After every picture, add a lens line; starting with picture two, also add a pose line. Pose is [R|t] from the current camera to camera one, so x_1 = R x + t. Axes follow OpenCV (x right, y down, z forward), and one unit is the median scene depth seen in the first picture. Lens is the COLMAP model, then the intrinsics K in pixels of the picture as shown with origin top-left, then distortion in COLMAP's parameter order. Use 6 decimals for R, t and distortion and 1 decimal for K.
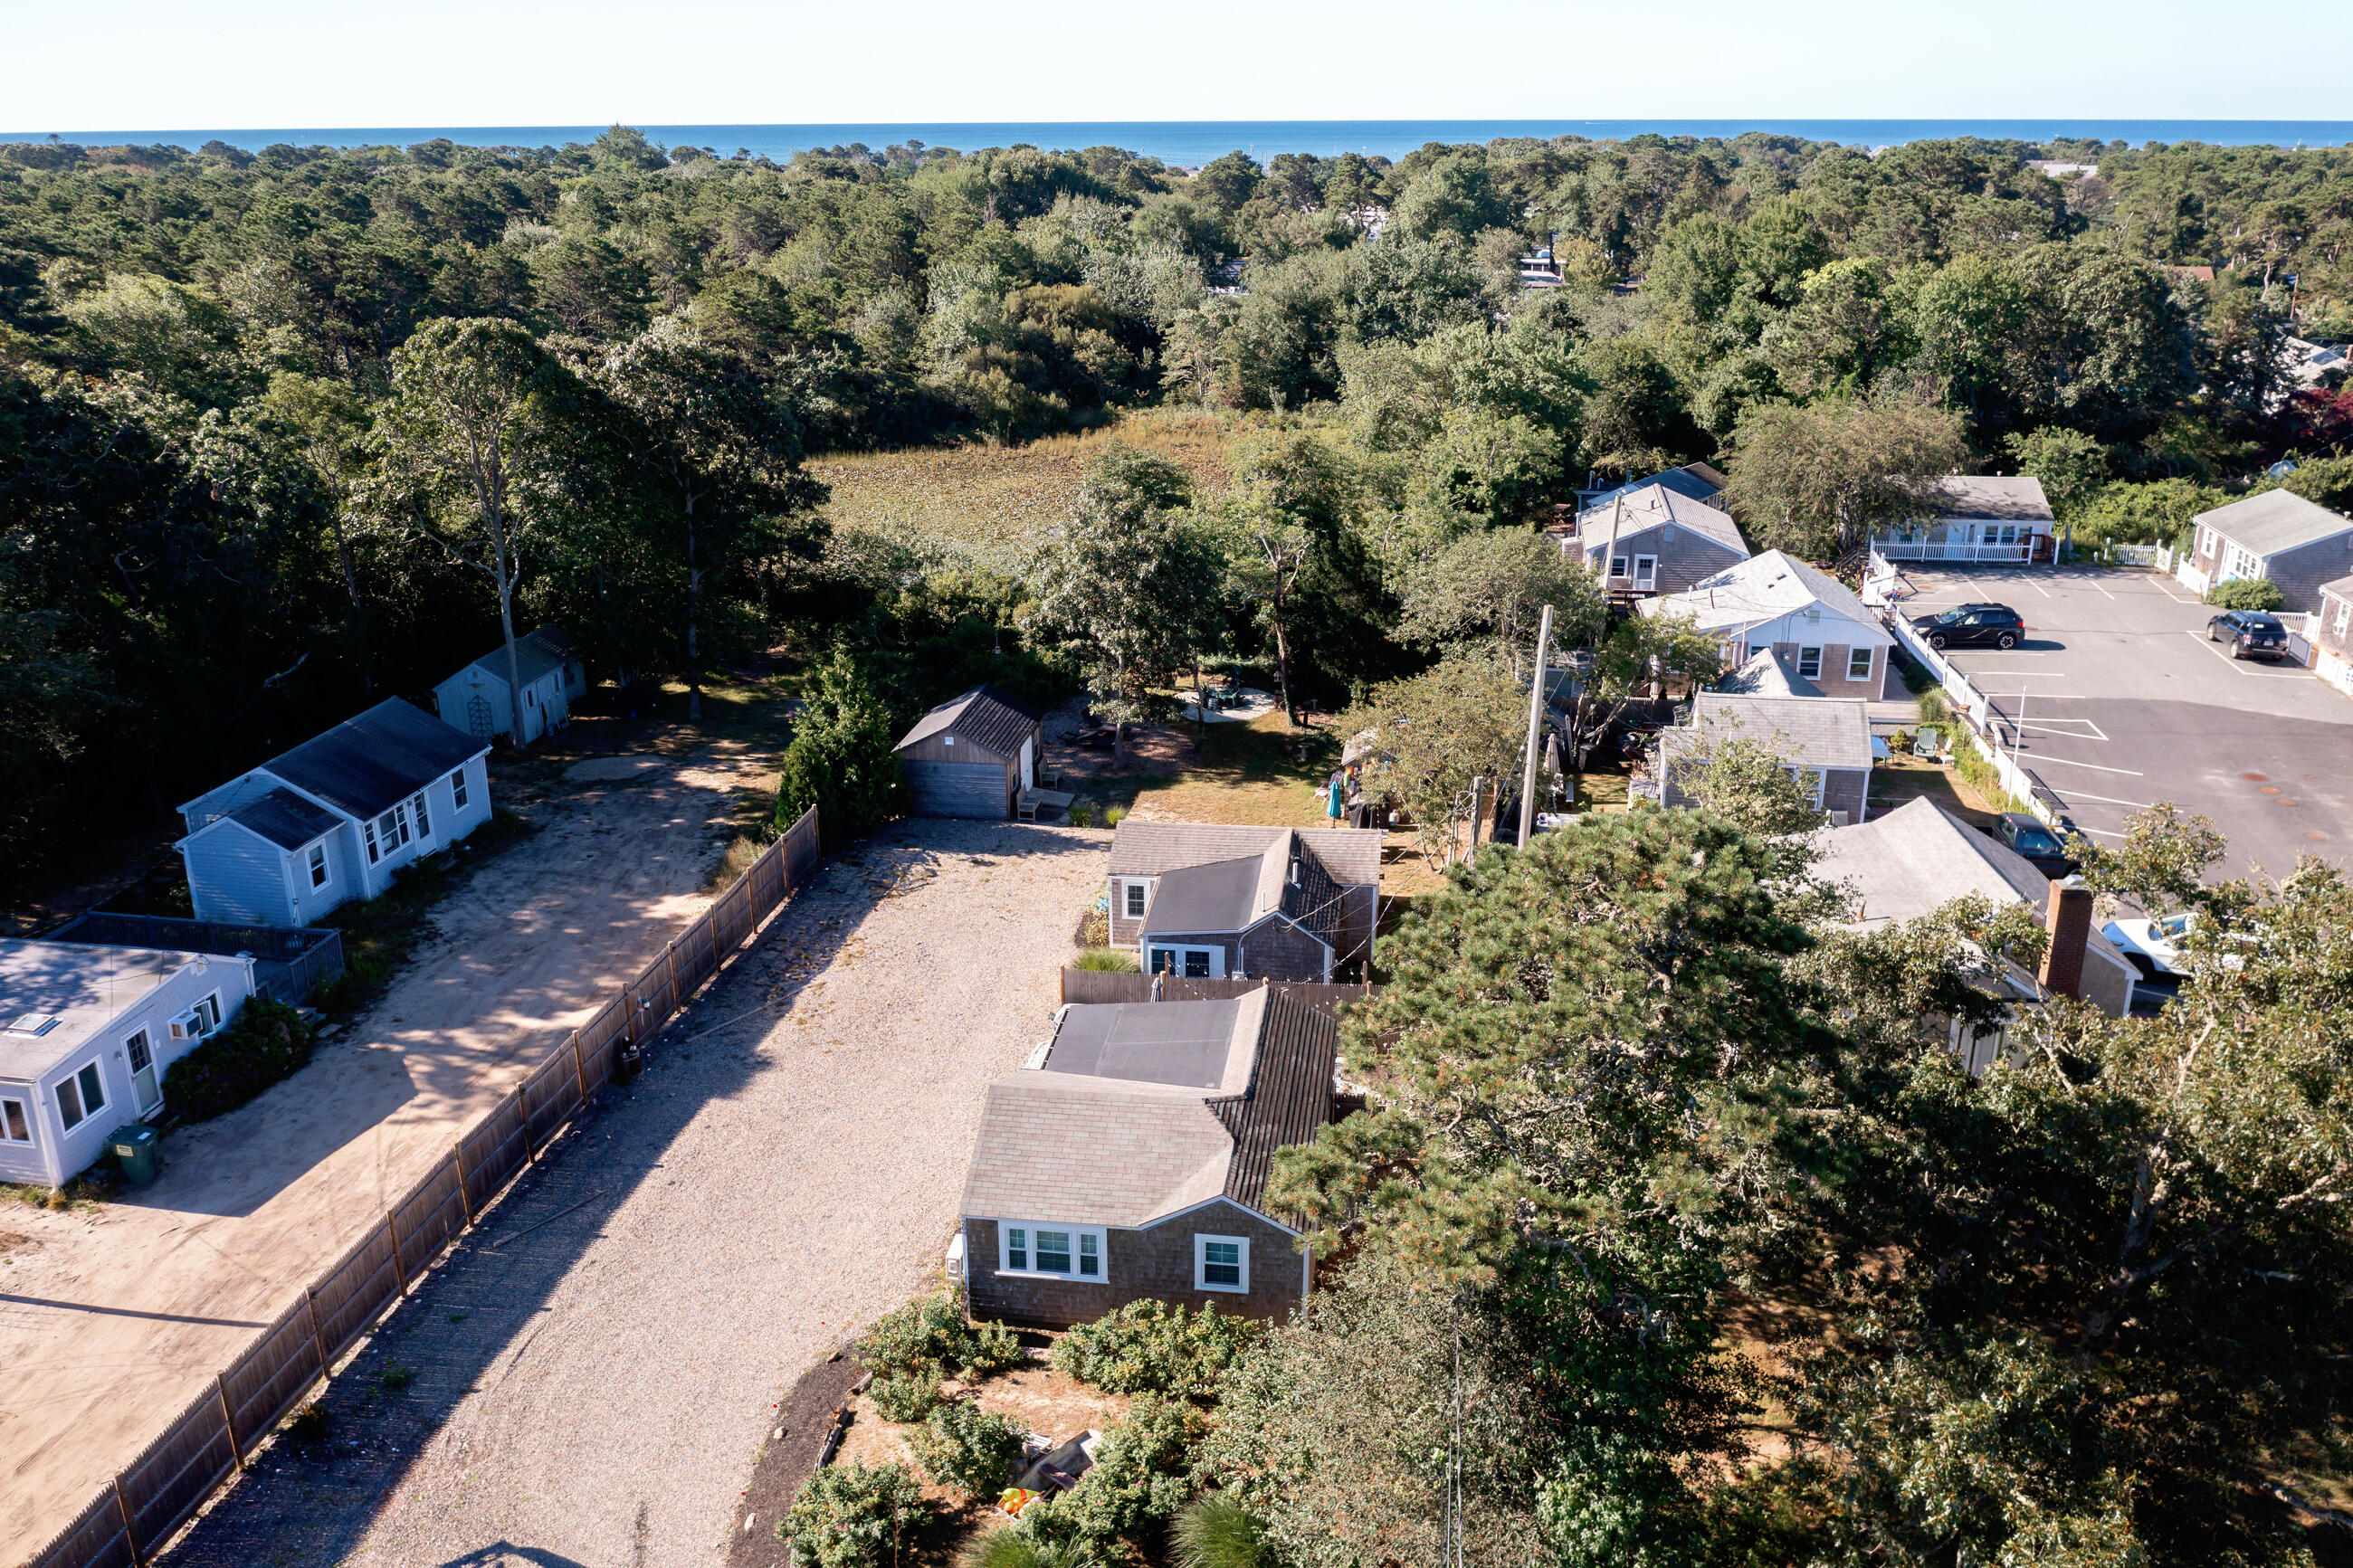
lens RADIAL K [[1859.2, 0, 1175.4], [0, 1859.2, 786.5], [0, 0, 1]] dist [-0.021309, -0.005322]
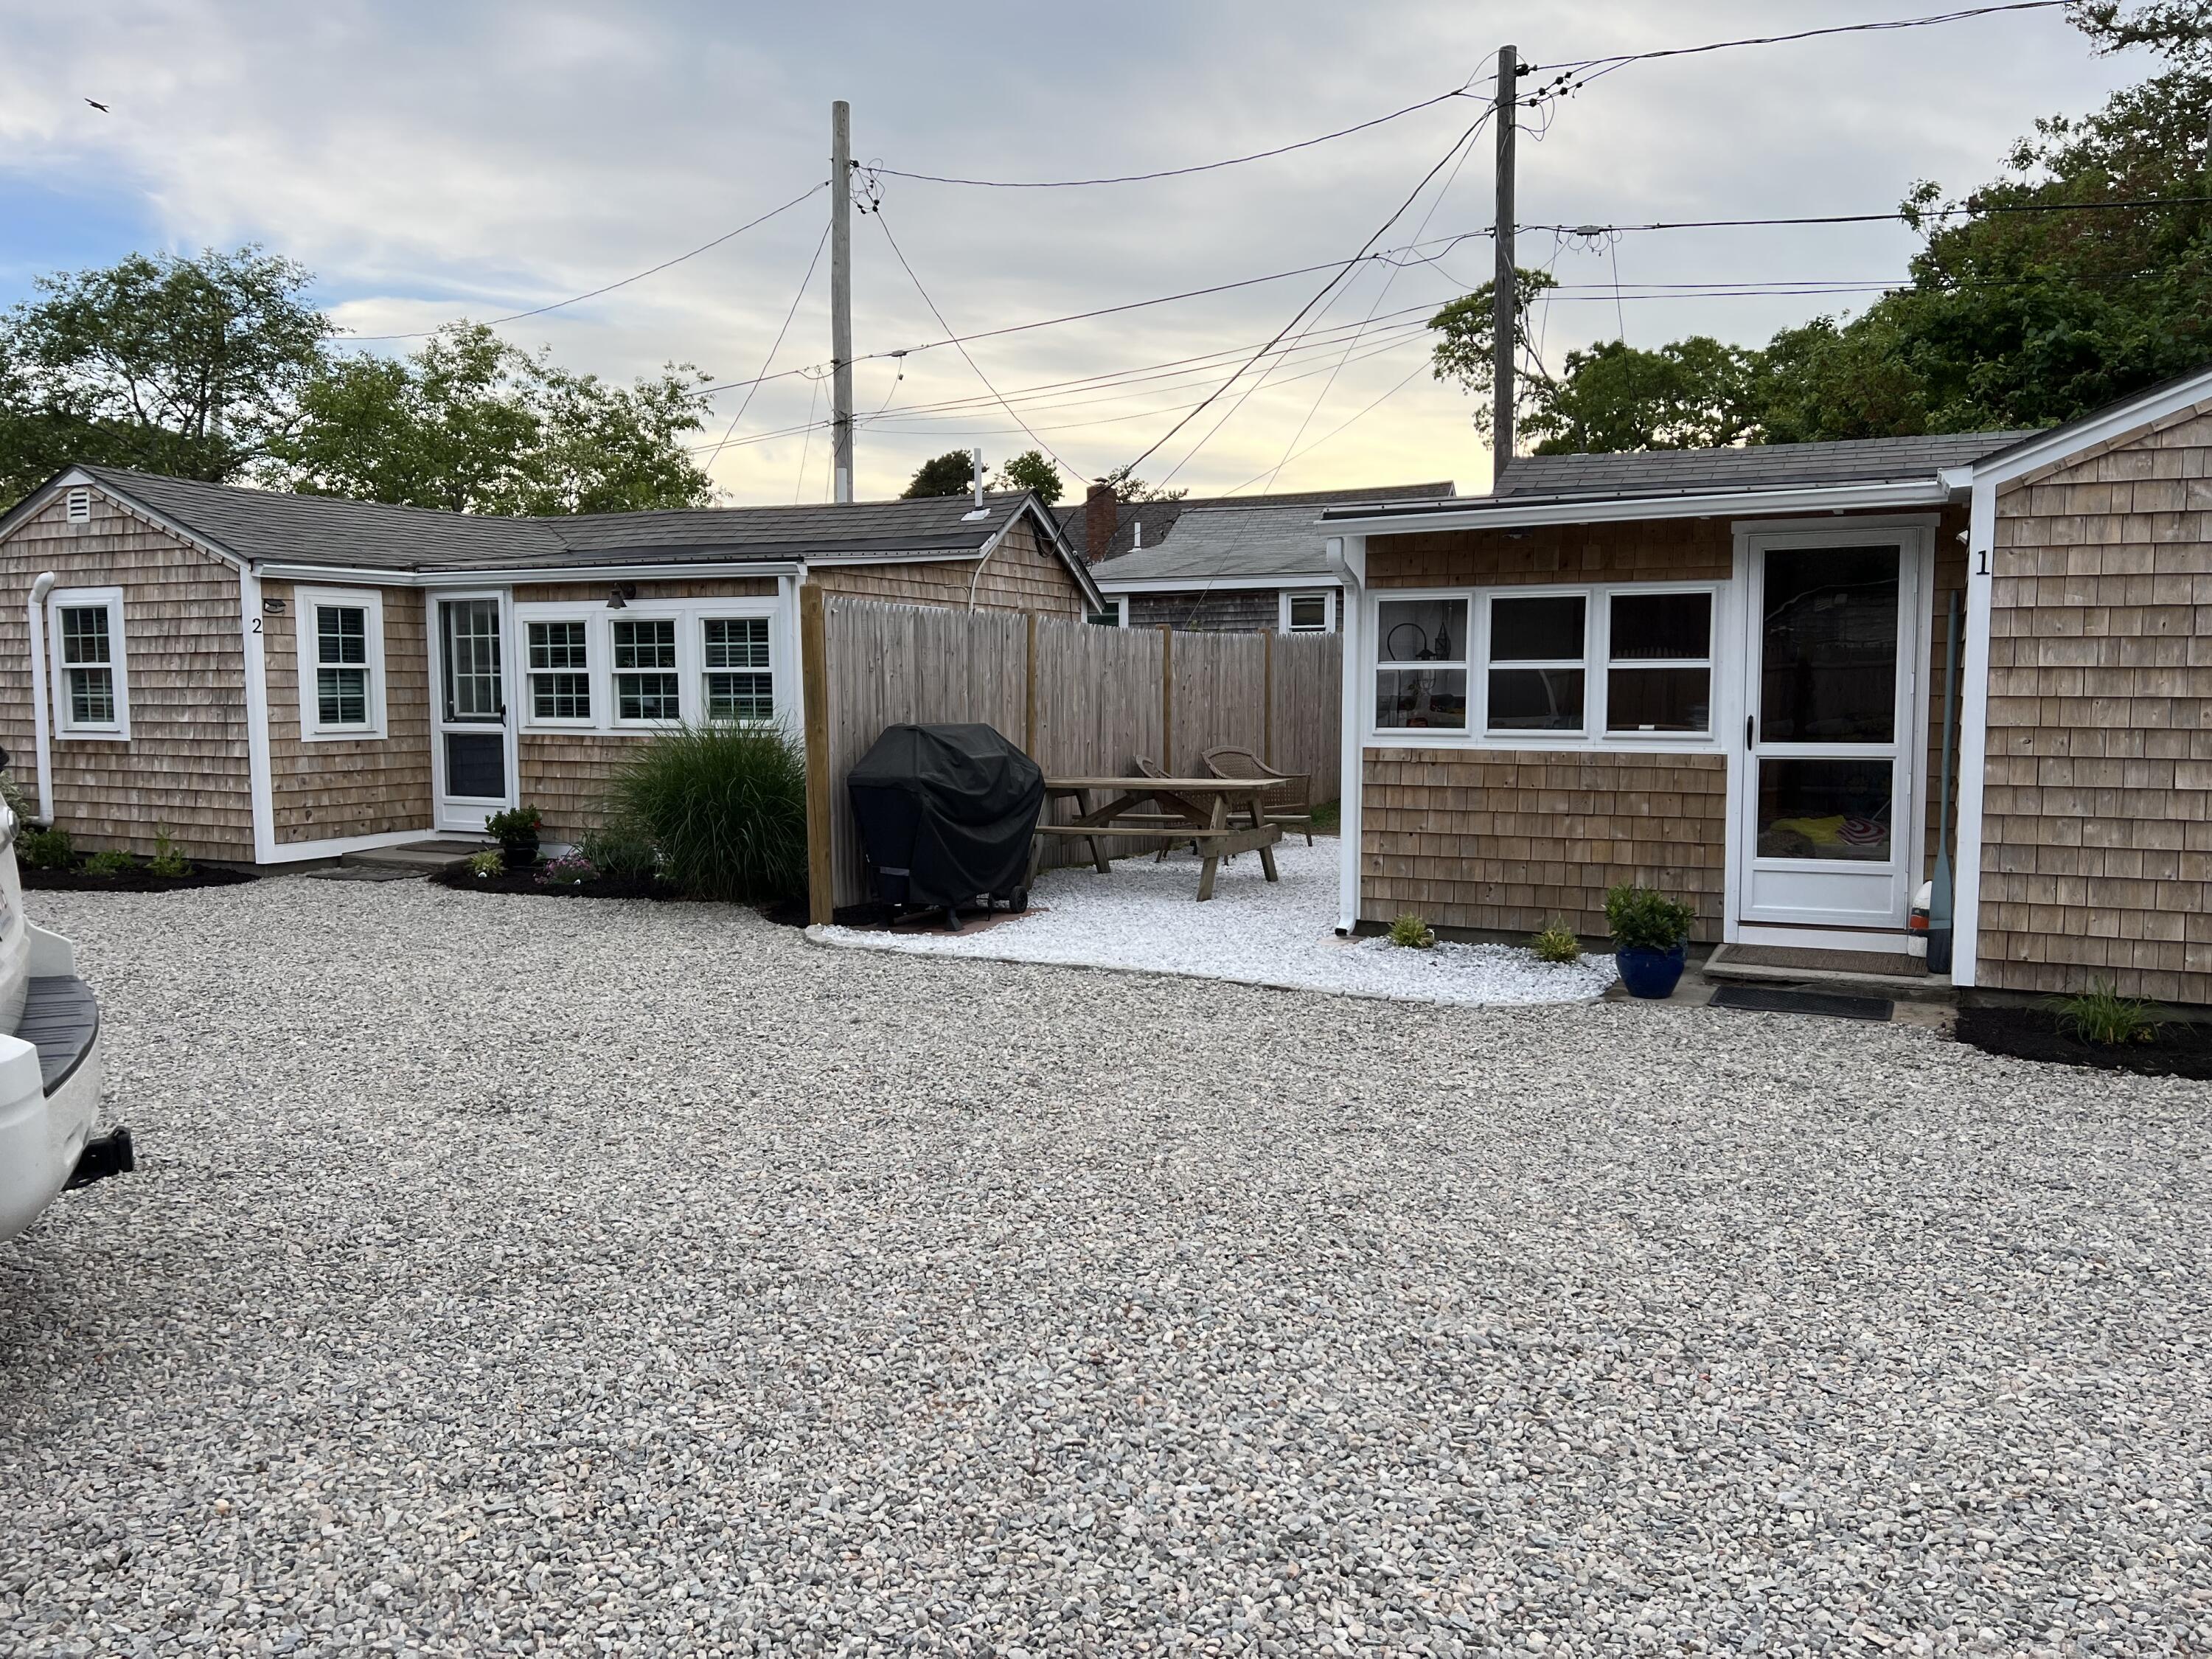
lens RADIAL K [[1669.5, 0, 1132.7], [0, 1669.5, 828.7], [0, 0, 1]] dist [0.026110, -0.026076]
pose [[0.309746, -0.079928, 0.947454, -0.136360], [0.324513, 0.945515, -0.026327, 0.077847], [-0.893727, 0.315616, 0.318807, 0.487611]]
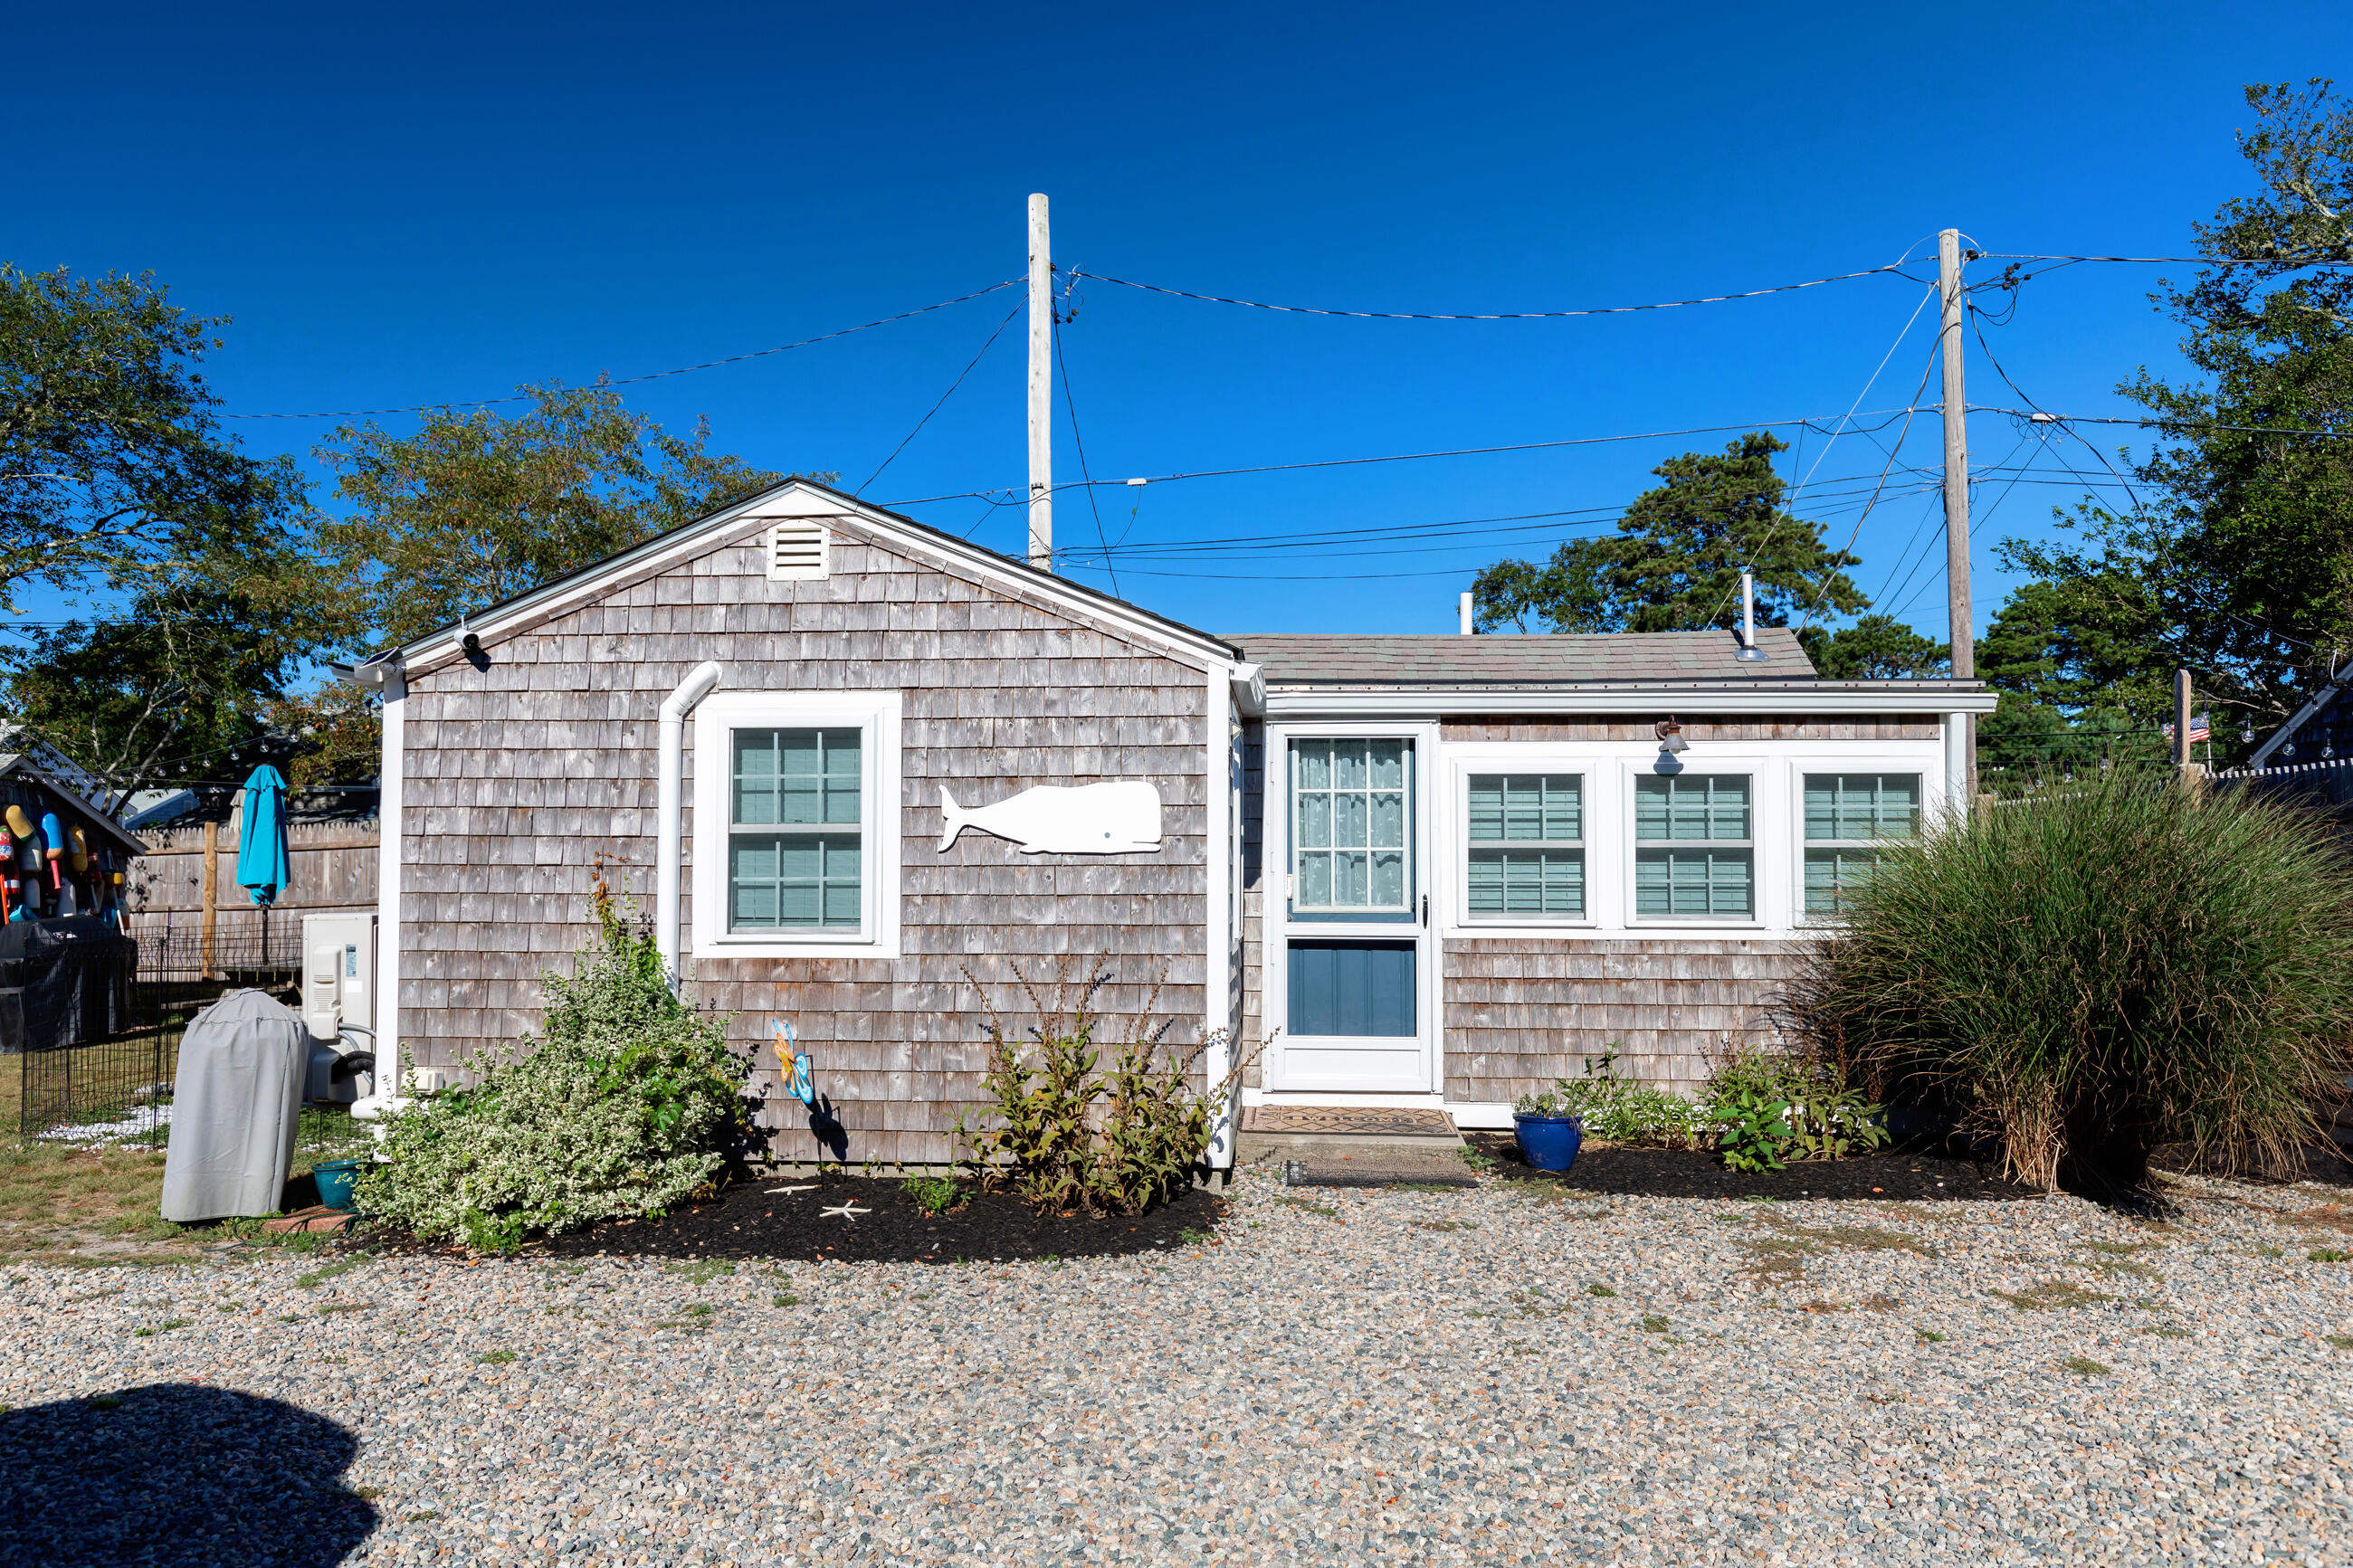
lens RADIAL K [[1614.5, 0, 1209.8], [0, 1614.5, 780.4], [0, 0, 1]] dist [-0.019363, 0.000125]
pose [[-0.071544, 0.063263, 0.995429, -0.103792], [0.338835, 0.940180, -0.035399, 0.036487], [-0.938122, 0.334754, -0.088700, 0.604437]]
